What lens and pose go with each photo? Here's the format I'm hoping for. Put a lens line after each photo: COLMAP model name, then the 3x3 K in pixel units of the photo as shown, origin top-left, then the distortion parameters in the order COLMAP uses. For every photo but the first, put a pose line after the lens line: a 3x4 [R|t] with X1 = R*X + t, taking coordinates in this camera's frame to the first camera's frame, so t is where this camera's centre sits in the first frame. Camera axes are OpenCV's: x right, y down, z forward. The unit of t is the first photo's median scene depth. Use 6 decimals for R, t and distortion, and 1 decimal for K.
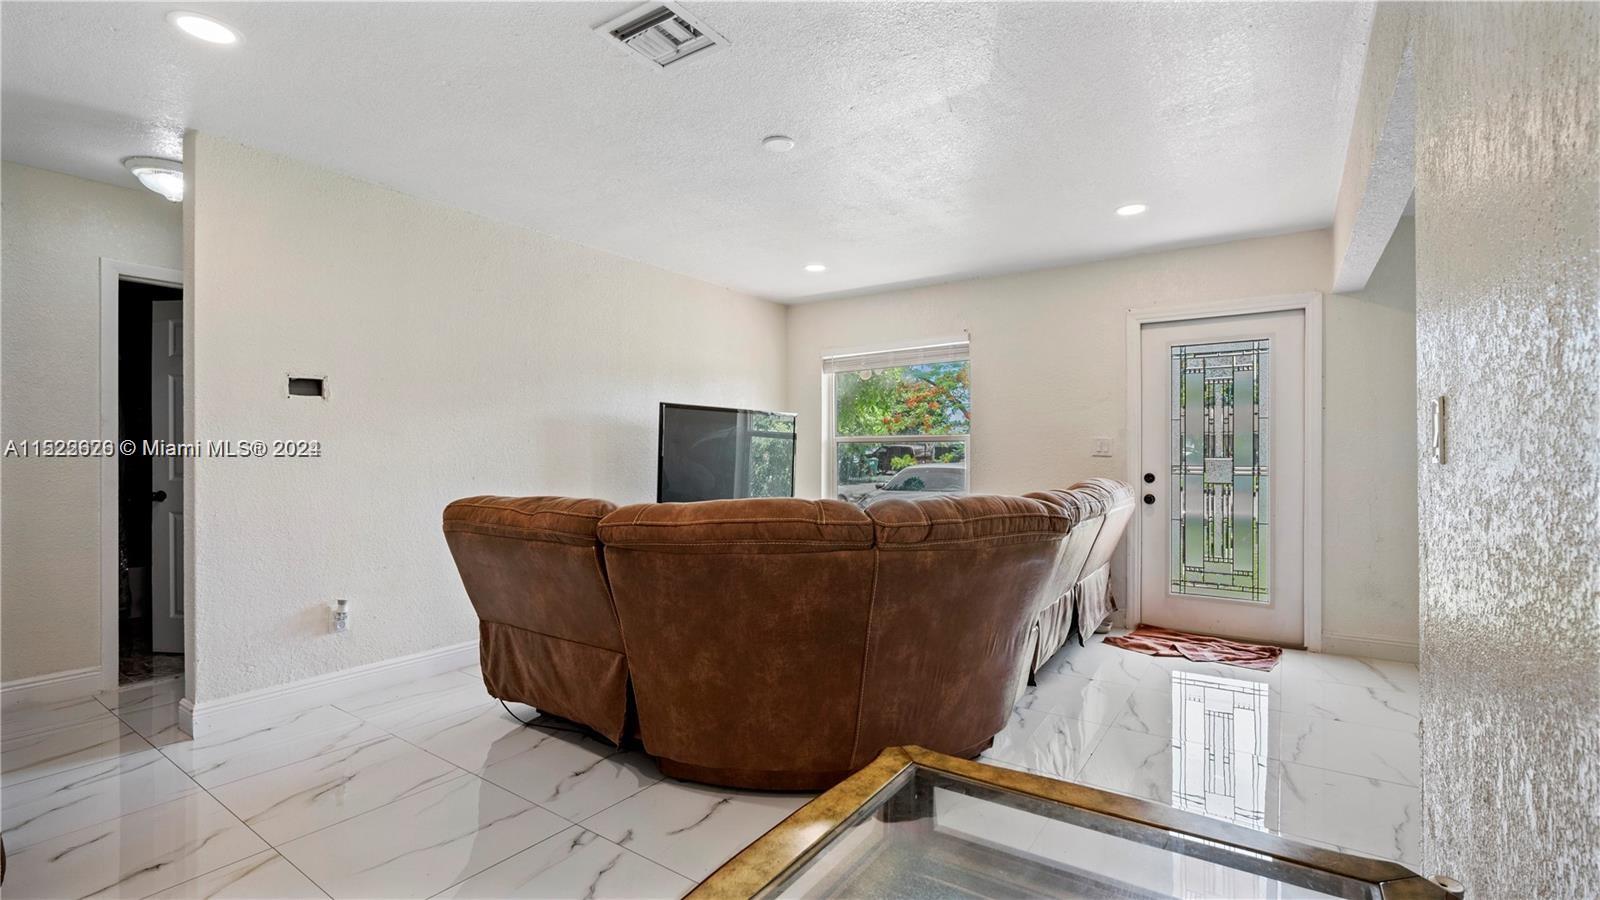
lens RADIAL K [[705.2, 0, 803.3], [0, 705.2, 442.0], [0, 0, 1]] dist [-0.000328, 0.000399]
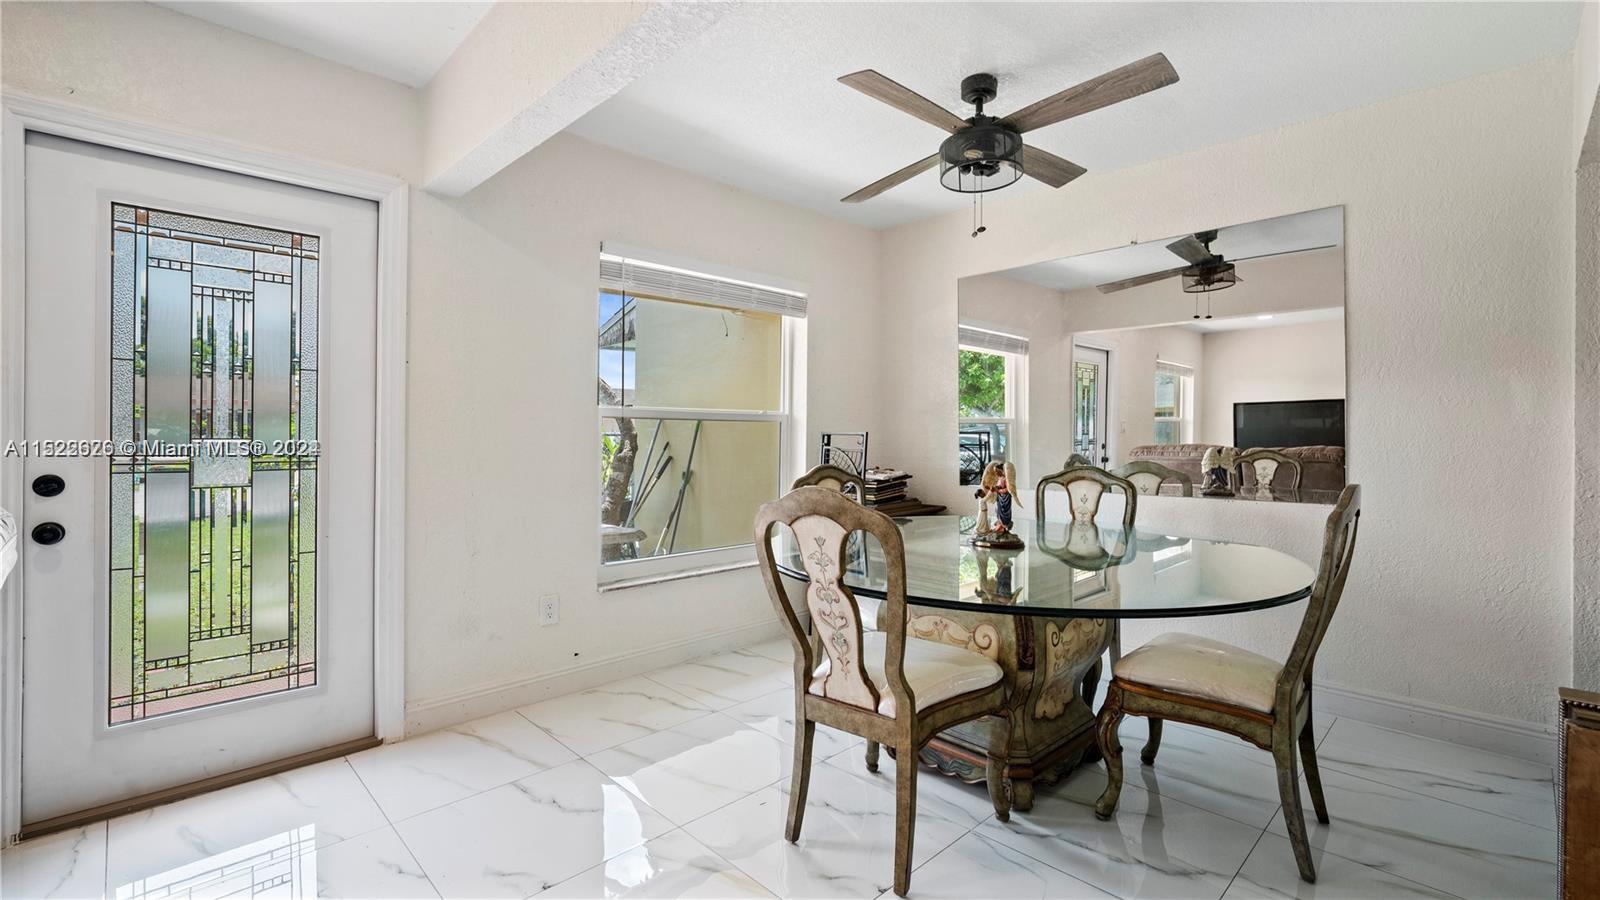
lens RADIAL K [[705.2, 0, 803.3], [0, 705.2, 442.0], [0, 0, 1]] dist [-0.000328, 0.000399]
pose [[0.200434, -0.005039, 0.979694, 0.160560], [-0.016996, 0.999818, 0.008620, 0.012540], [-0.979560, -0.018379, 0.200312, 0.473351]]
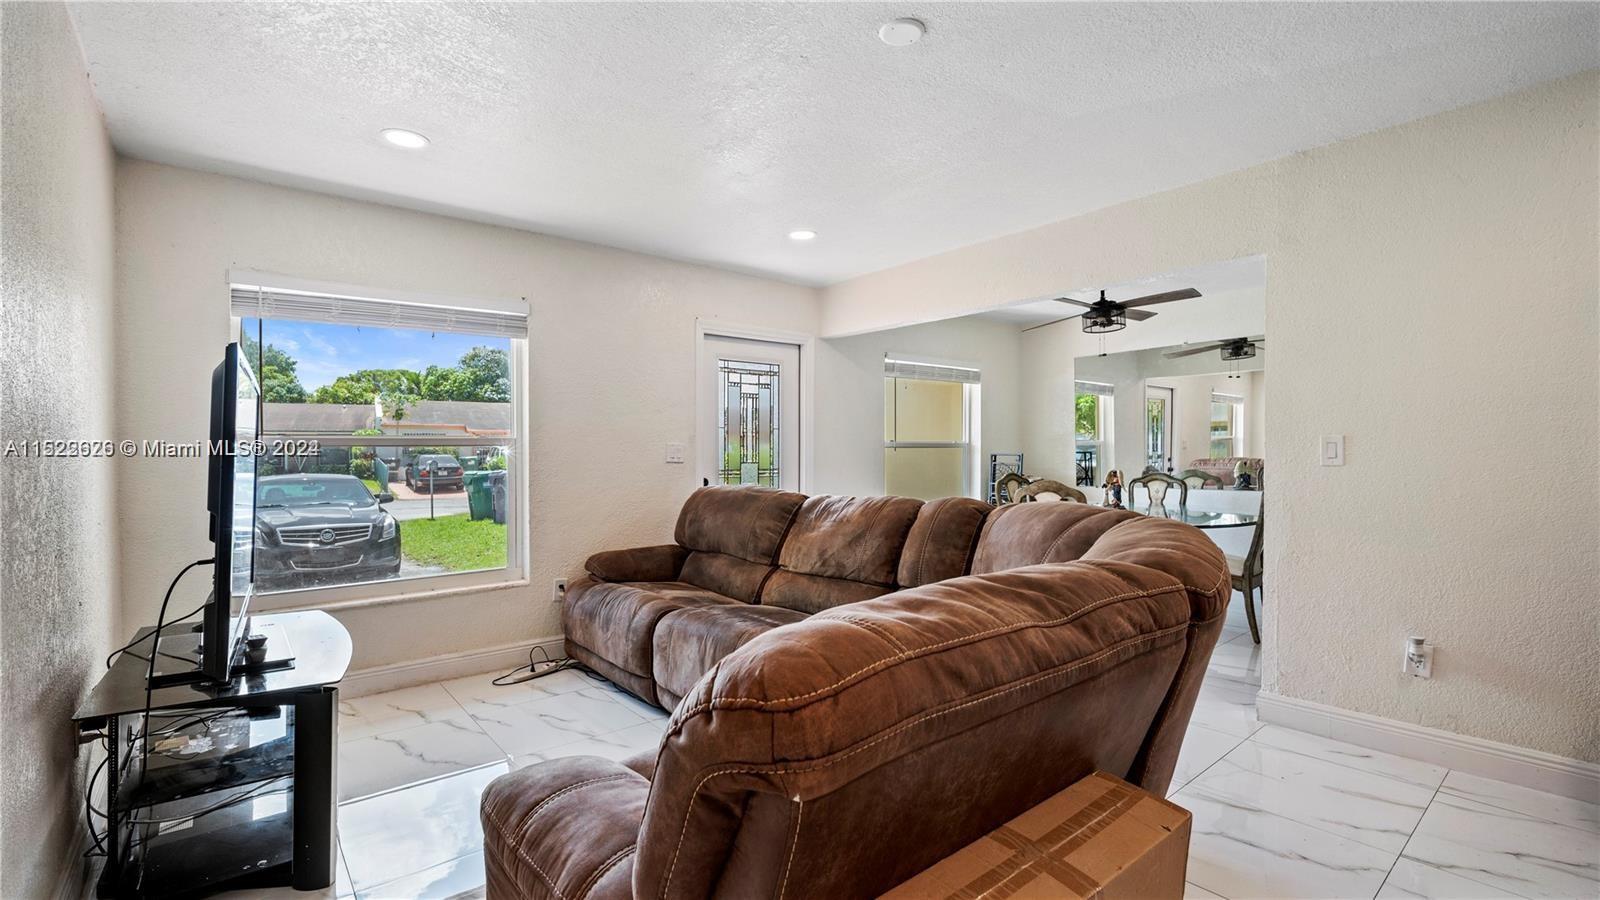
lens RADIAL K [[736.5, 0, 800.0], [0, 736.5, 450.0], [0, 0, 1]] dist [0.029348, 0.000064]
pose [[0.261574, -0.002130, 0.965181, -0.548318], [-0.008576, 0.999953, 0.004530, -0.003386], [-0.965145, -0.009462, 0.261544, 0.610277]]
